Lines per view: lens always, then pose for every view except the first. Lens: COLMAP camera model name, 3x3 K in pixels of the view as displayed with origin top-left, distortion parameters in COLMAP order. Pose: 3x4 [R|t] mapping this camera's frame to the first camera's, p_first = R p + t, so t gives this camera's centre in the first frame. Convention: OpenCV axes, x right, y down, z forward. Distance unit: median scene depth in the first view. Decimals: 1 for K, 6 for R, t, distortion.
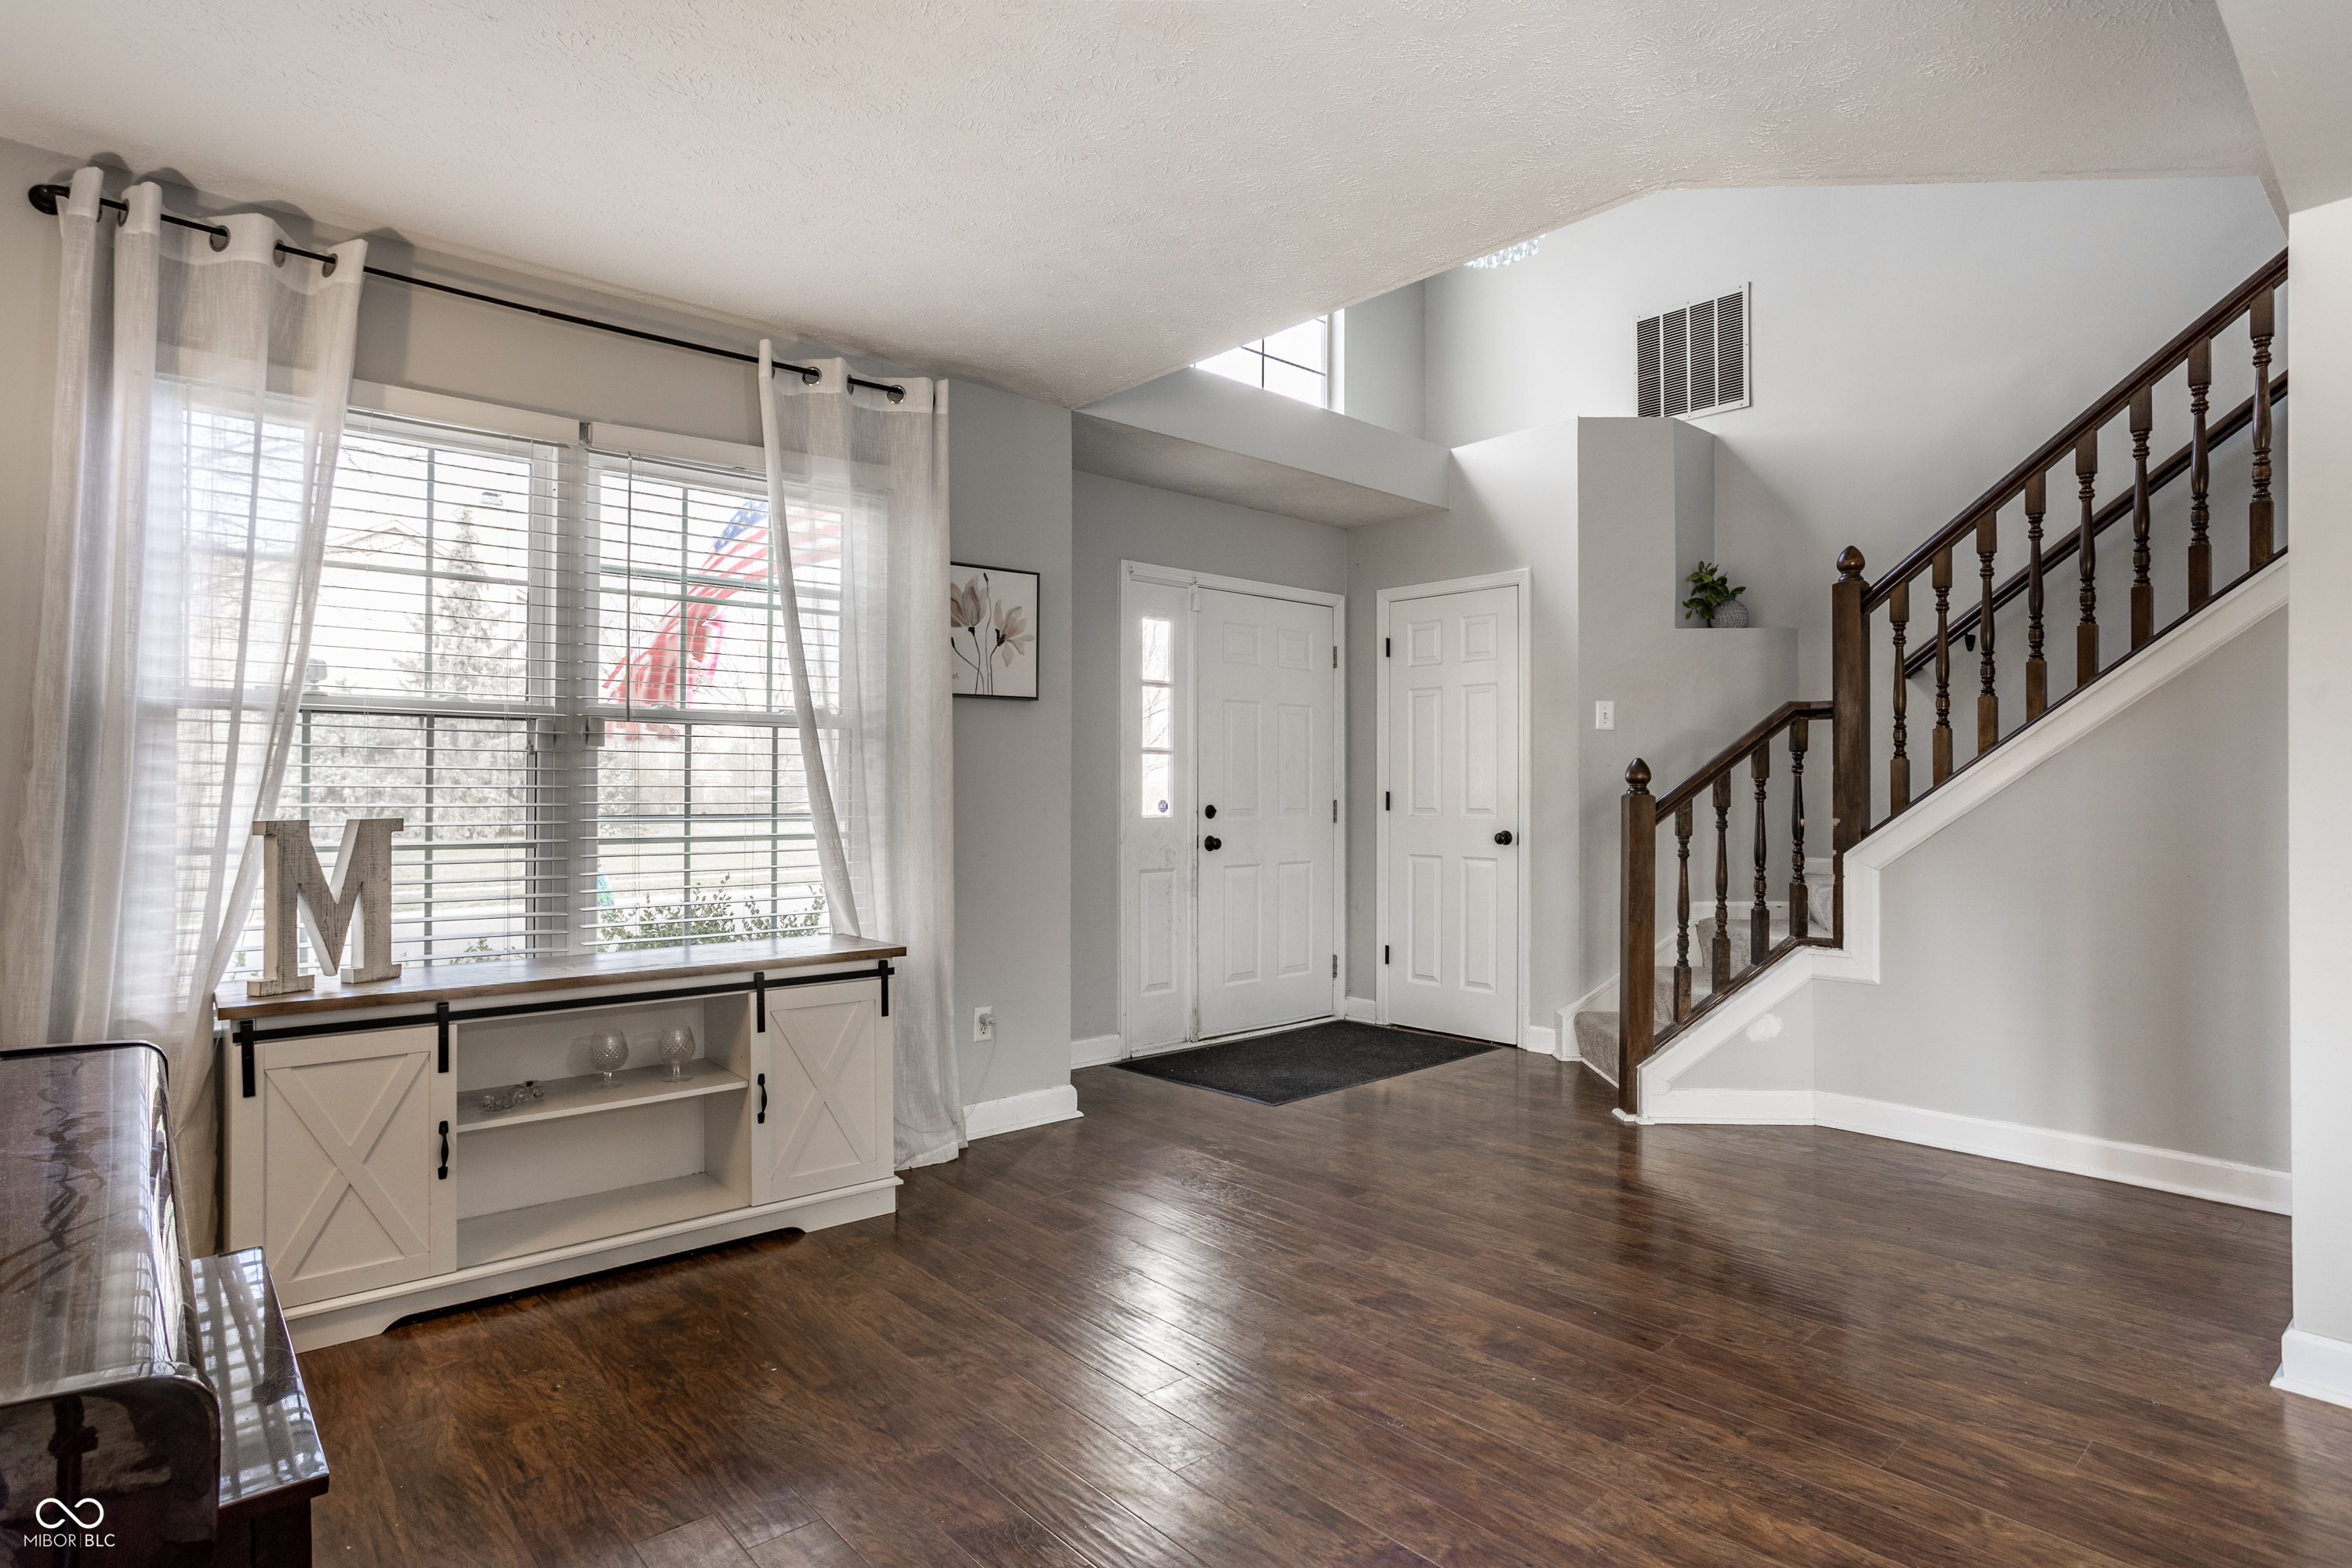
lens RADIAL K [[1216.7, 0, 1178.6], [0, 1216.7, 784.1], [0, 0, 1]] dist [-0.023482, 0.003646]
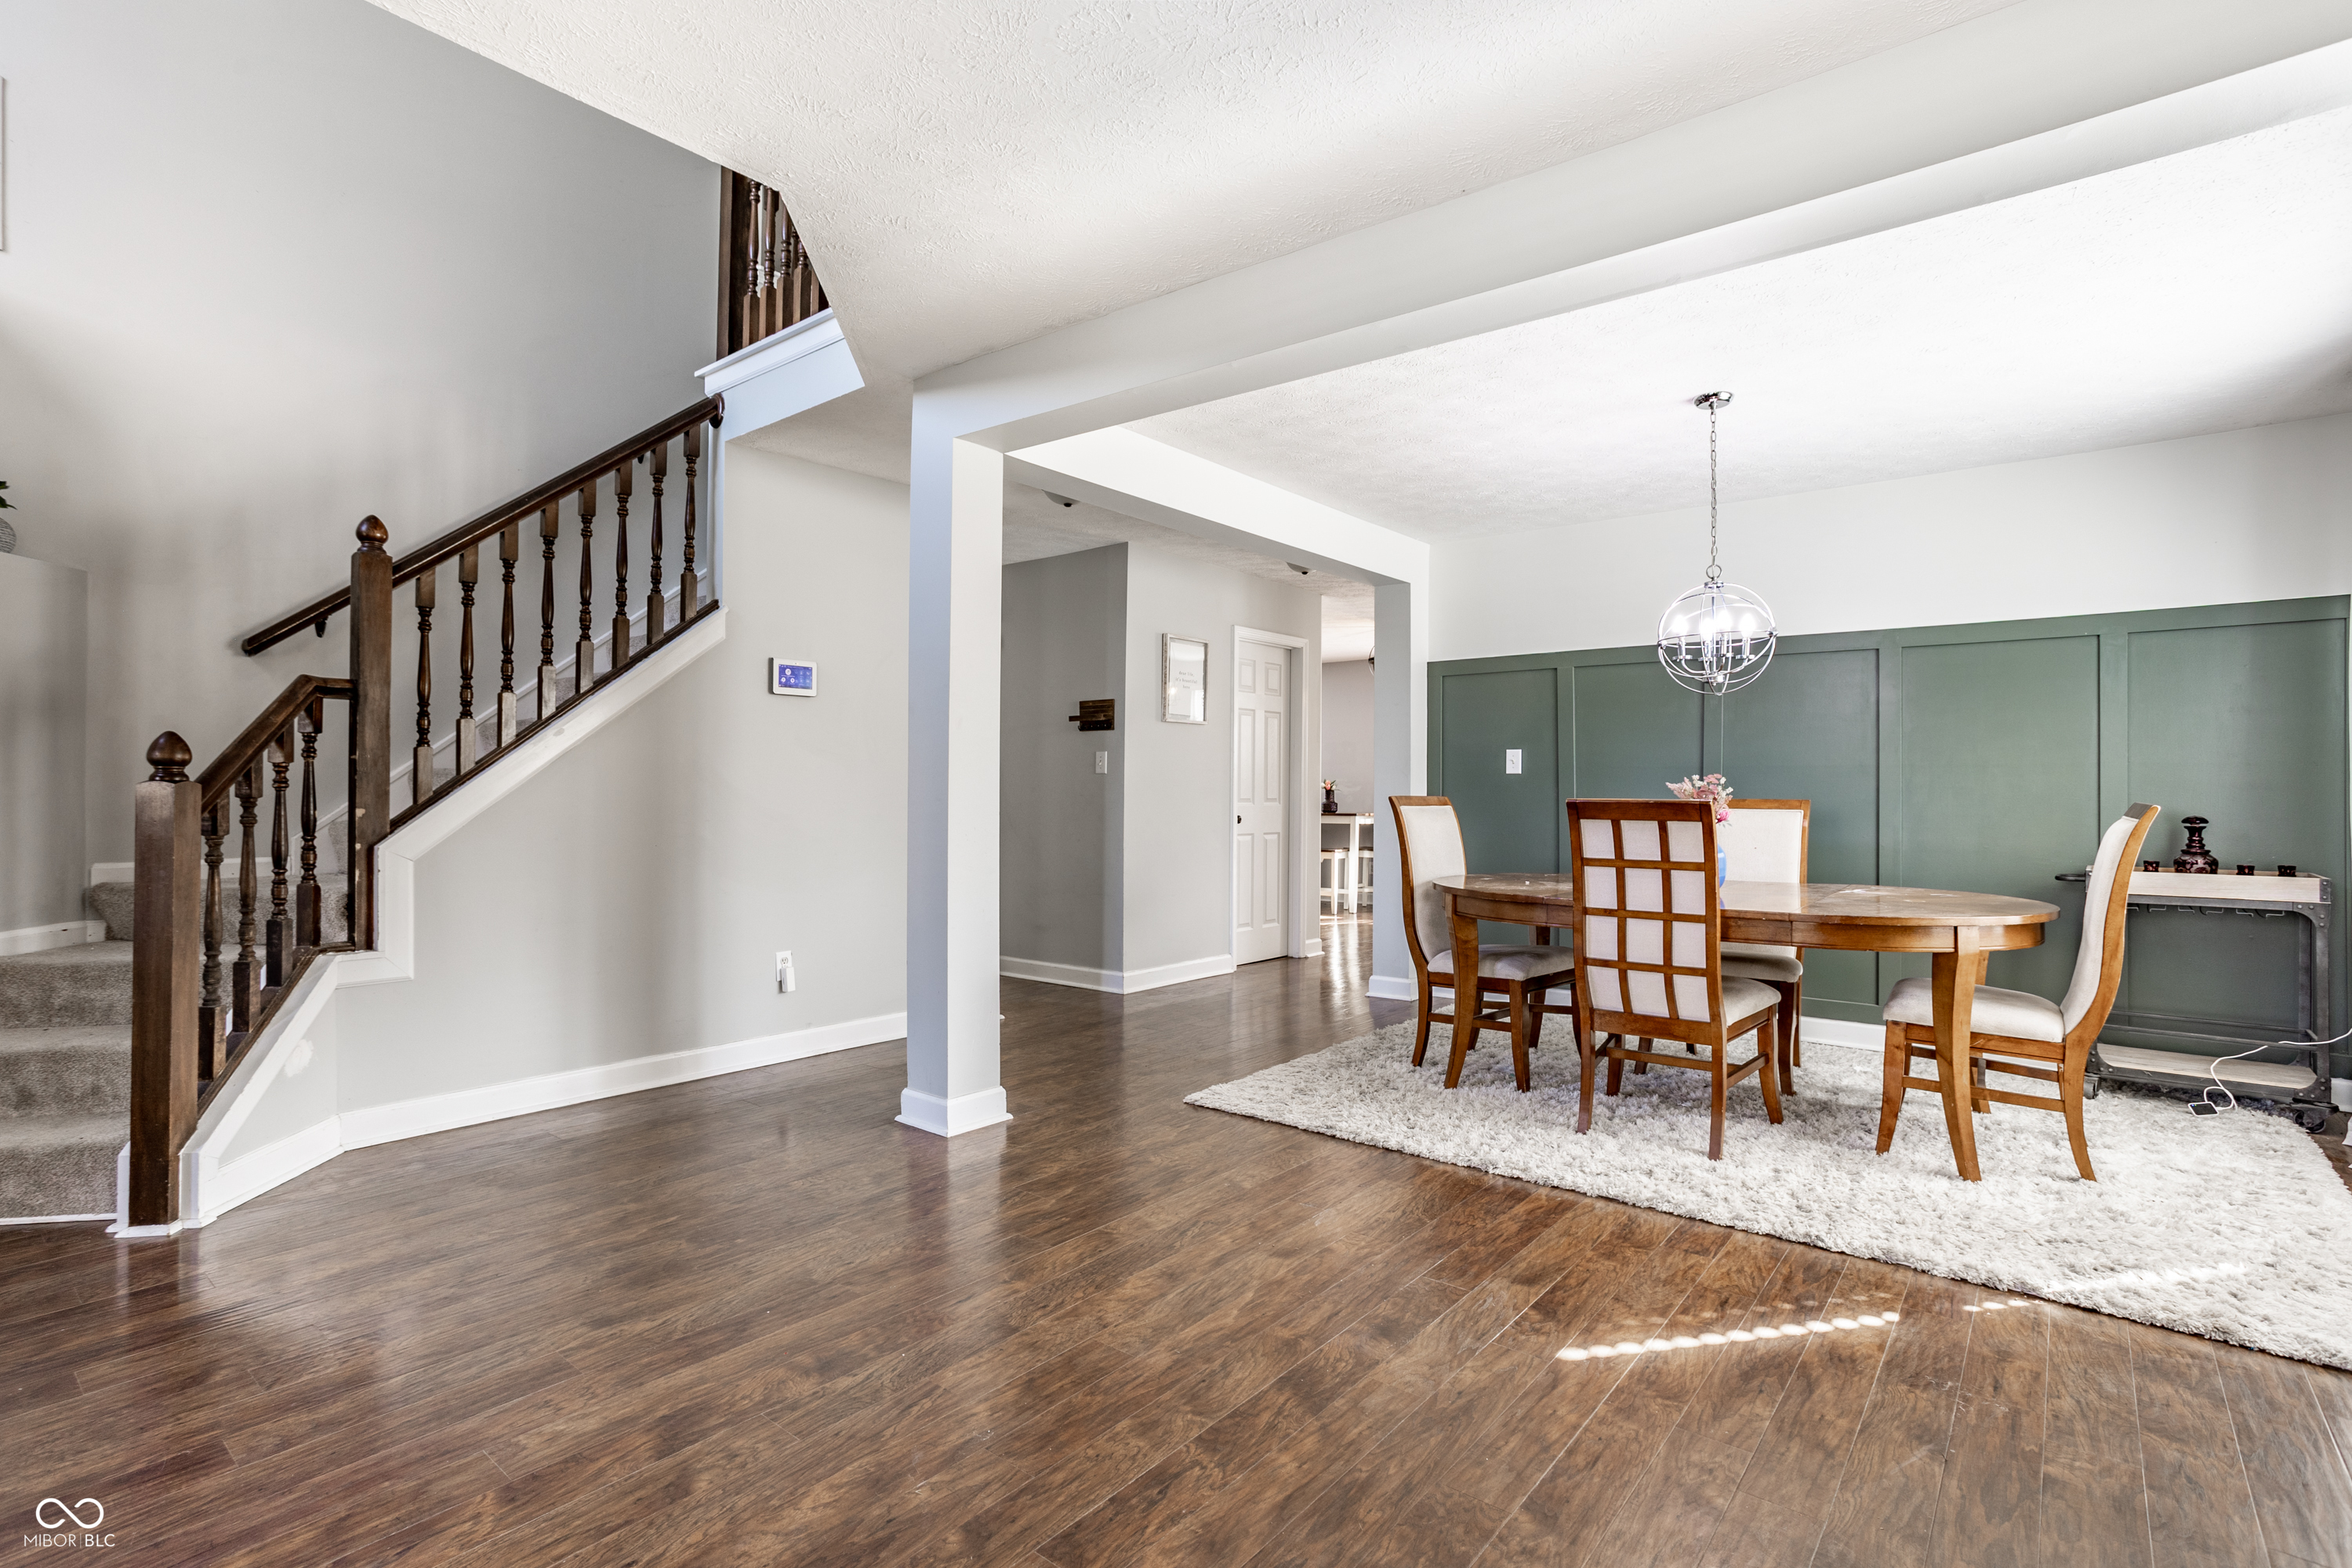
lens RADIAL K [[1142.4, 0, 1139.9], [0, 1142.4, 785.8], [0, 0, 1]] dist [-0.020601, 0.001673]
pose [[-0.138783, 0.001101, 0.990322, -0.497164], [-0.005848, 0.999981, -0.001932, 0.012065], [-0.990306, -0.006059, -0.138774, 0.689852]]
